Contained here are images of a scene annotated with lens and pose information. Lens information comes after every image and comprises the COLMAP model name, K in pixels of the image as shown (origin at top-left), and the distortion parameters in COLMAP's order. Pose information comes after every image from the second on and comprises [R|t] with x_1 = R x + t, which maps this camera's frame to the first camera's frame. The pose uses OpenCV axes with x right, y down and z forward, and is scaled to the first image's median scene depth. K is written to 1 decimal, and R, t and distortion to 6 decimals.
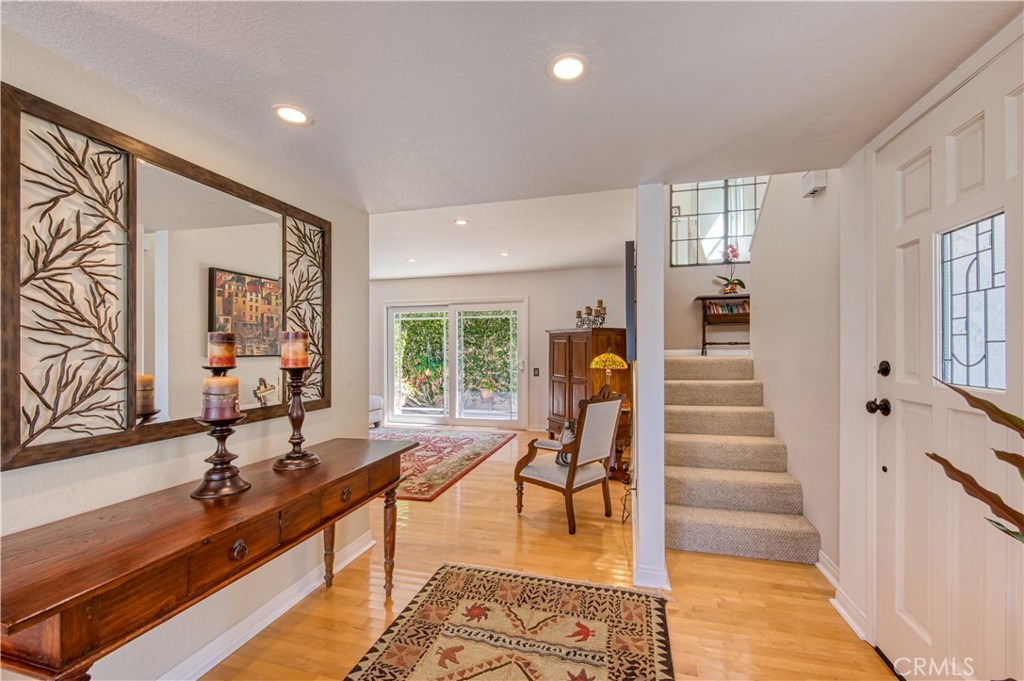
lens RADIAL K [[410.3, 0, 508.3], [0, 410.3, 347.1], [0, 0, 1]] dist [-0.002255, -0.000200]
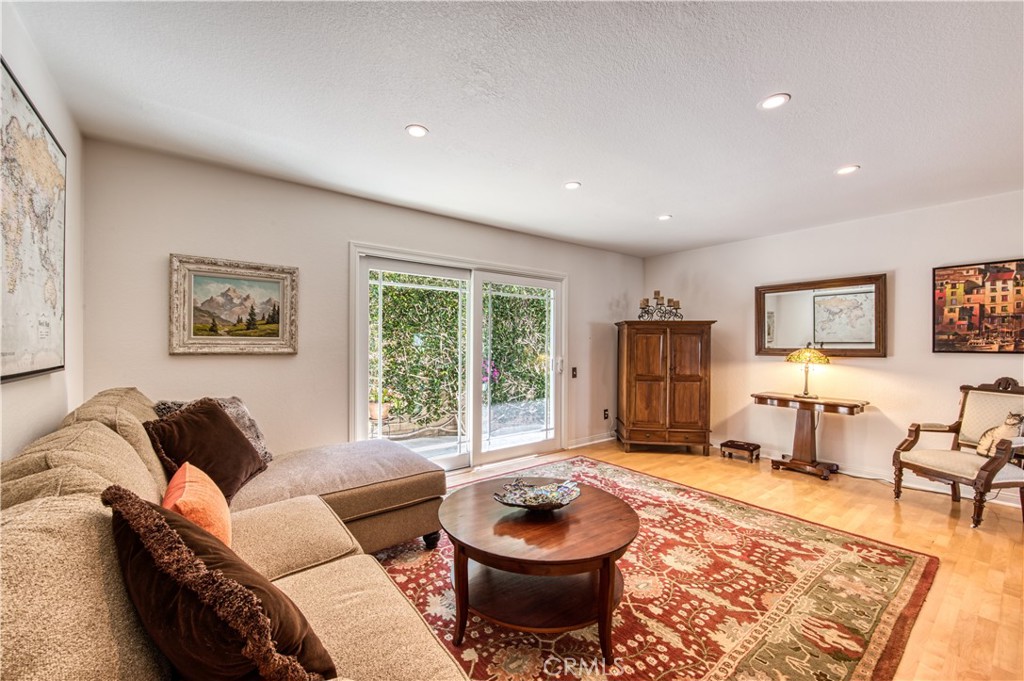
lens RADIAL K [[410.3, 0, 508.3], [0, 410.3, 347.1], [0, 0, 1]] dist [-0.002255, -0.000200]
pose [[0.587927, 0.002864, 0.808909, -0.842189], [-0.012972, 0.999899, 0.005888, 0.012414], [-0.808810, -0.013954, 0.587904, 0.840799]]
